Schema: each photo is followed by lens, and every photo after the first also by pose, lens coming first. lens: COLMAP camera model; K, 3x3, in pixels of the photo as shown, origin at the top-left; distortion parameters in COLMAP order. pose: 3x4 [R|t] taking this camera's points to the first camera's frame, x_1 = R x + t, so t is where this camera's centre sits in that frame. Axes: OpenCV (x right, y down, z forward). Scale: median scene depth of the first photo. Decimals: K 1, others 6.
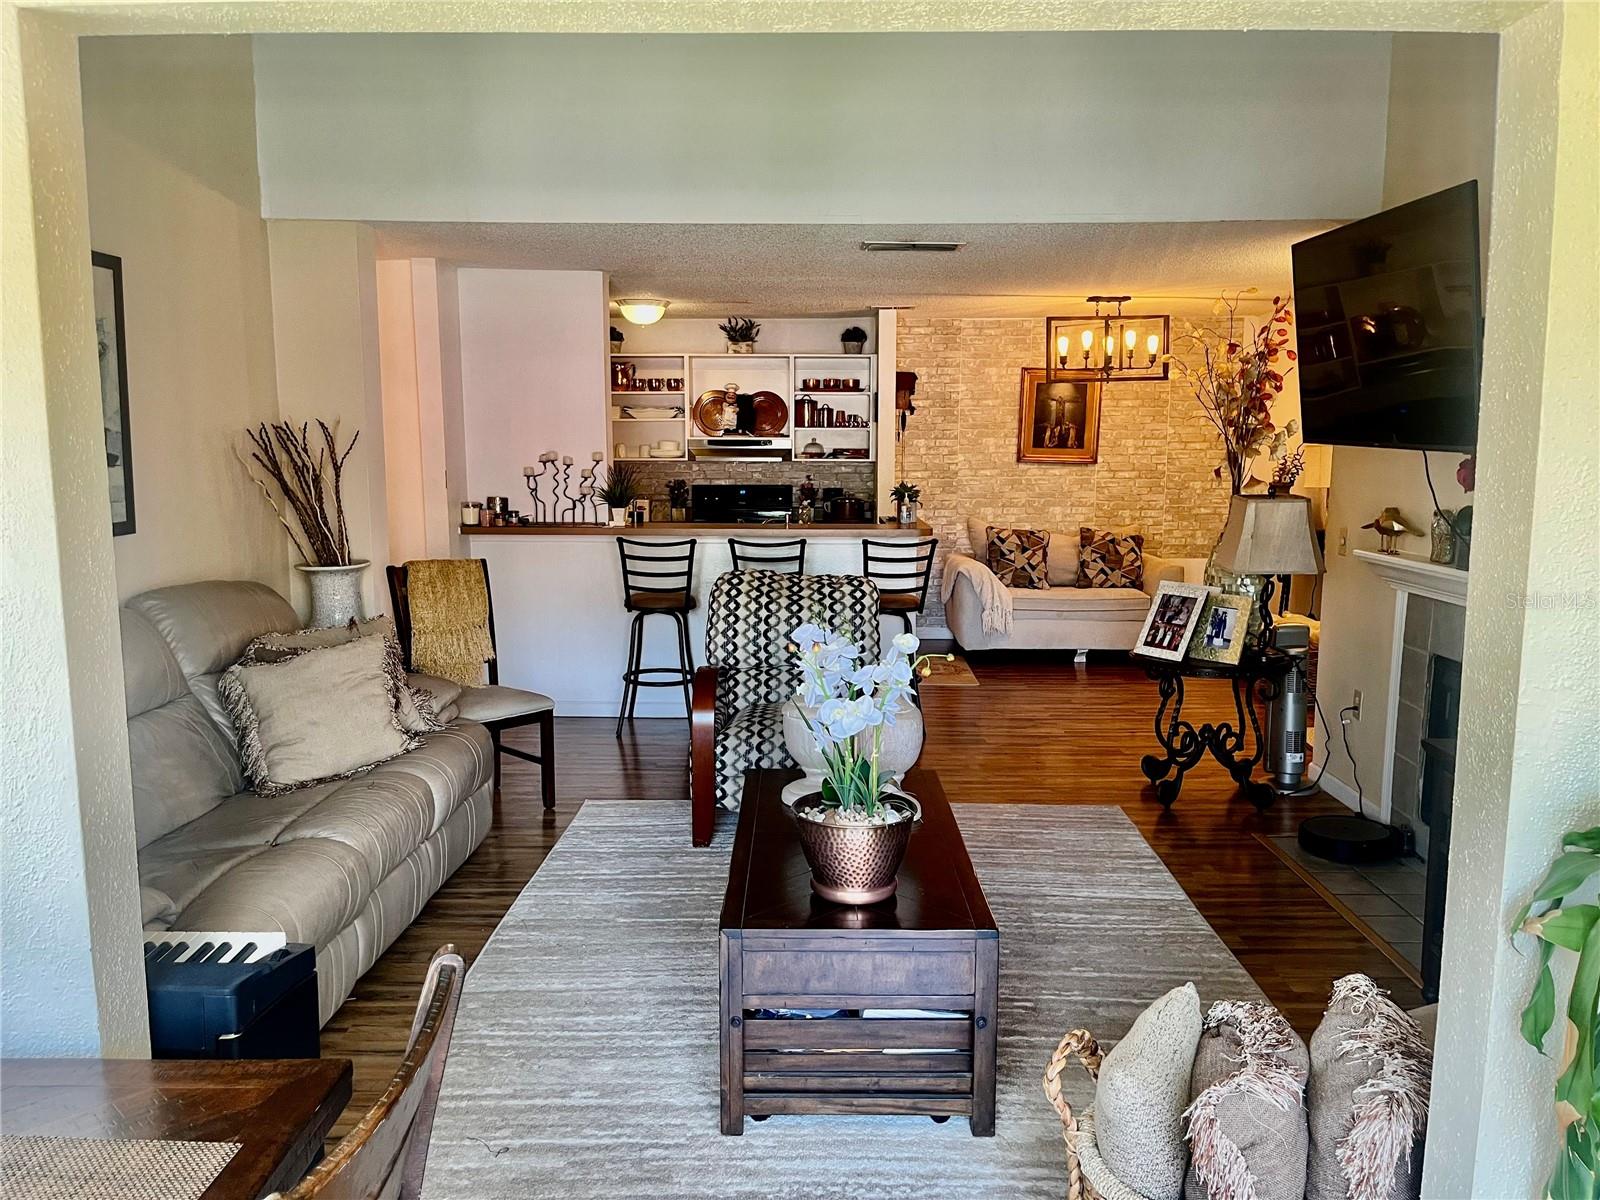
lens RADIAL K [[1220.4, 0, 800.9], [0, 1220.4, 603.9], [0, 0, 1]] dist [0.063813, -0.071243]
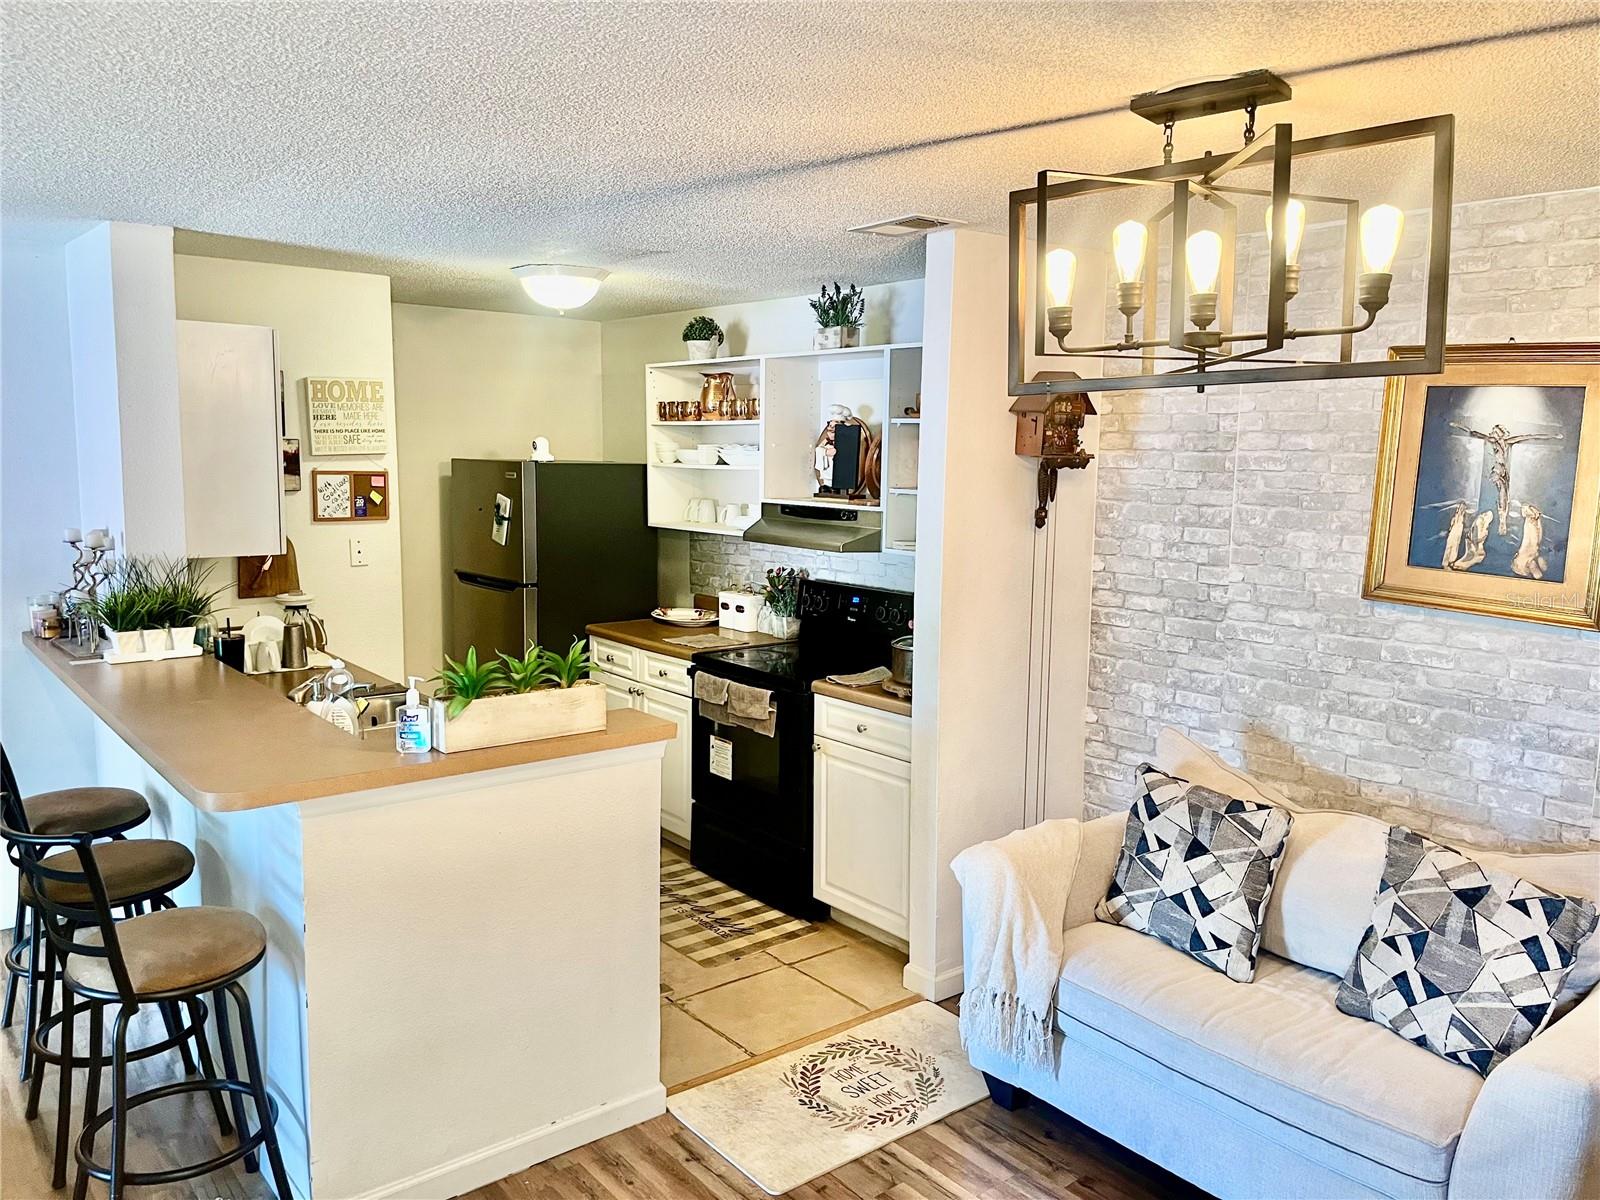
lens RADIAL K [[1220.4, 0, 798.3], [0, 1220.4, 584.7], [0, 0, 1]] dist [0.063813, -0.071243]
pose [[0.637317, 0.097374, -0.764425, 0.363302], [-0.119941, 0.992429, 0.026420, -0.112776], [0.761210, 0.074848, 0.644171, 0.642486]]
